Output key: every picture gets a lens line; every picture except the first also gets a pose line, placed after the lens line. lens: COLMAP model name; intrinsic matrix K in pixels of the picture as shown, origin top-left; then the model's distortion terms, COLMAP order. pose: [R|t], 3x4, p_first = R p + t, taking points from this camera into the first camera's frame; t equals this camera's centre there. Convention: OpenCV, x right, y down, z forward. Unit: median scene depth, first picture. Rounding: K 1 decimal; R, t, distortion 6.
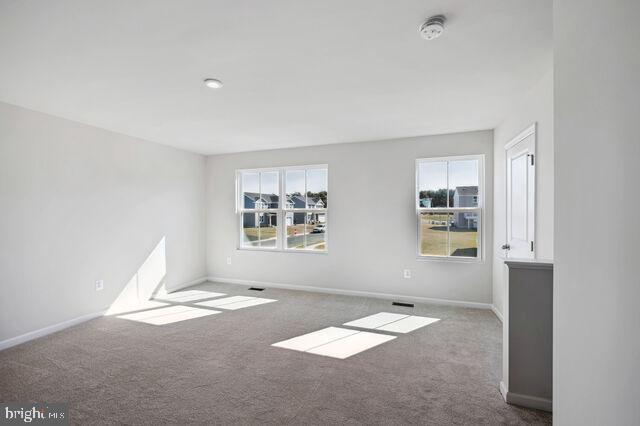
lens RADIAL K [[272.7, 0, 320.0], [0, 272.7, 213.0], [0, 0, 1]] dist [0.000118, -0.000008]
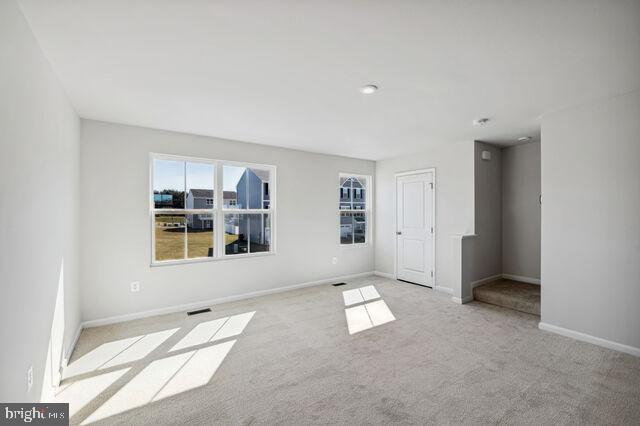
lens RADIAL K [[273.9, 0, 319.4], [0, 273.9, 203.0], [0, 0, 1]] dist [0.051905, 0.000031]
pose [[0.597713, 0.031229, 0.801102, -0.271547], [0.001957, 0.999181, -0.040411, 0.000808], [-0.801708, 0.025722, 0.597162, 0.098858]]
